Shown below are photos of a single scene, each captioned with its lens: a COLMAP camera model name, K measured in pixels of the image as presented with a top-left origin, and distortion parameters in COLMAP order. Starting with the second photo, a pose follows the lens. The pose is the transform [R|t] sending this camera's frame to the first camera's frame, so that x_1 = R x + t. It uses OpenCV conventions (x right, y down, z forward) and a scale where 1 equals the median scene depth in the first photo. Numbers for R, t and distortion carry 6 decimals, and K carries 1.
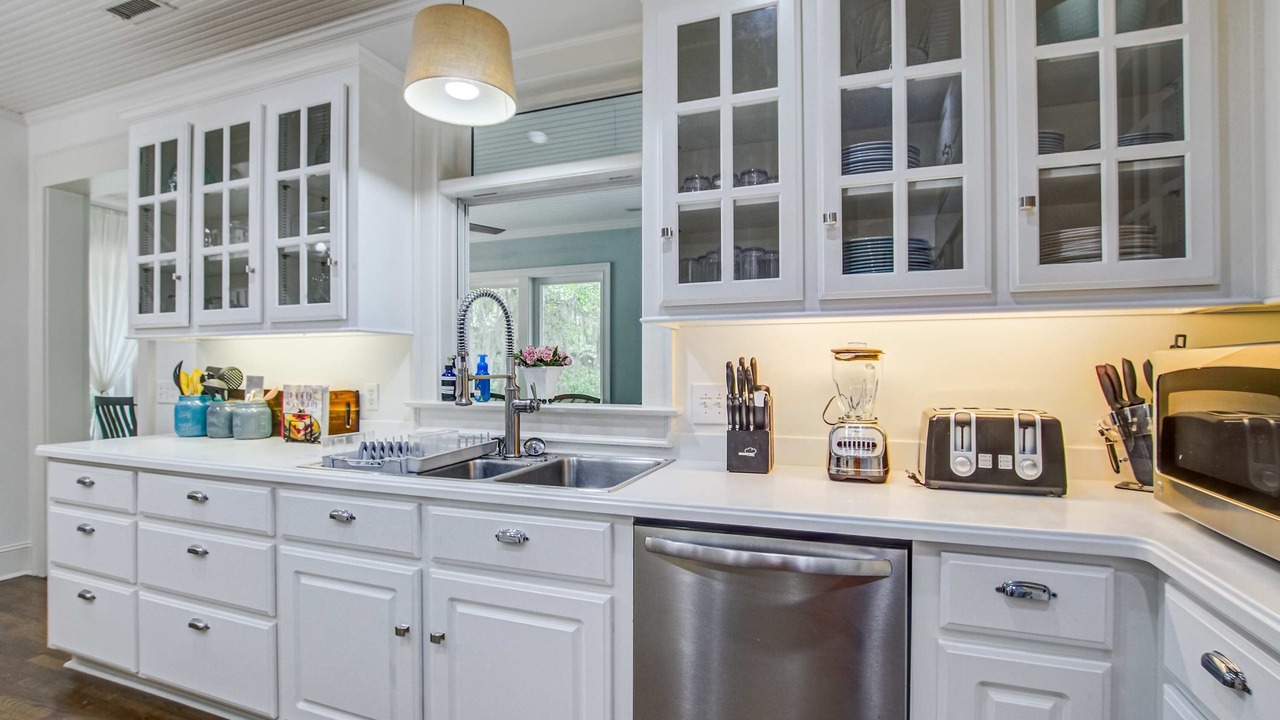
lens RADIAL K [[591.0, 0, 640.0], [0, 591.0, 360.0], [0, 0, 1]] dist [-0.000773, 0.000271]
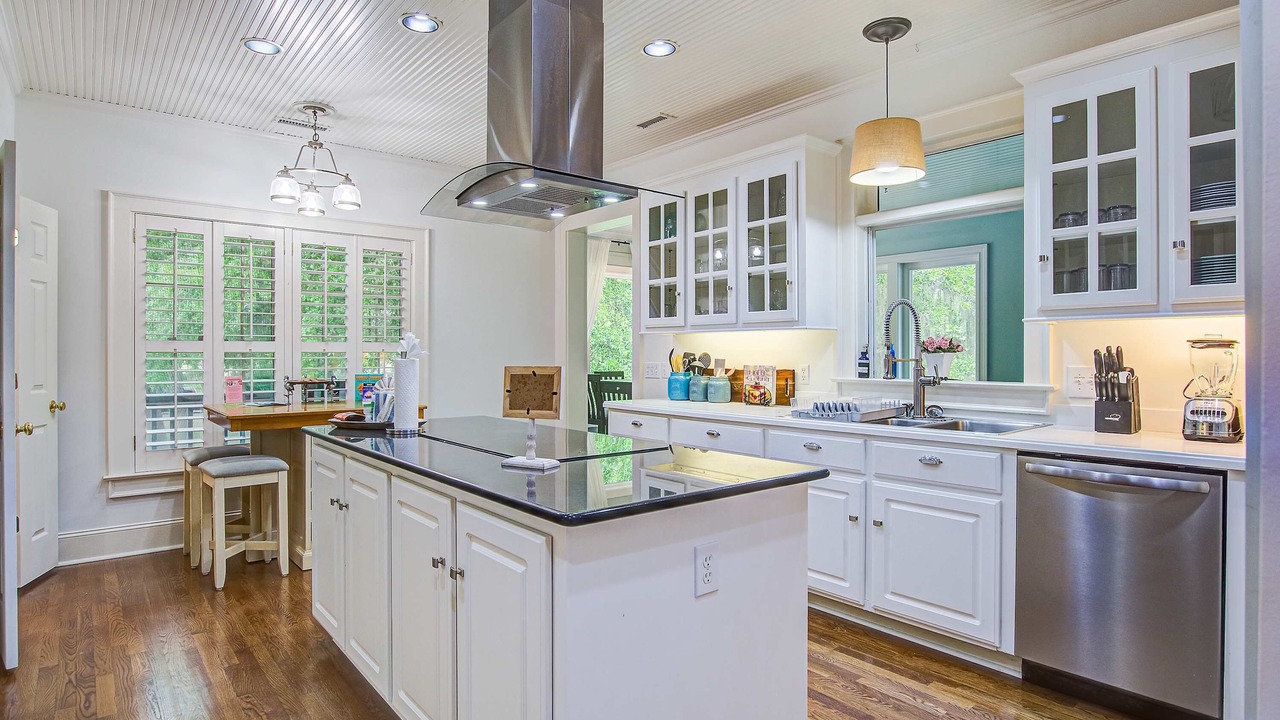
lens RADIAL K [[729.7, 0, 637.1], [0, 729.7, 355.5], [0, 0, 1]] dist [-0.005397, -0.001046]
pose [[0.883297, 0.002201, -0.468808, 0.002960], [0.005640, 0.999867, 0.015322, -0.012312], [0.468779, -0.016178, 0.883167, -0.799269]]
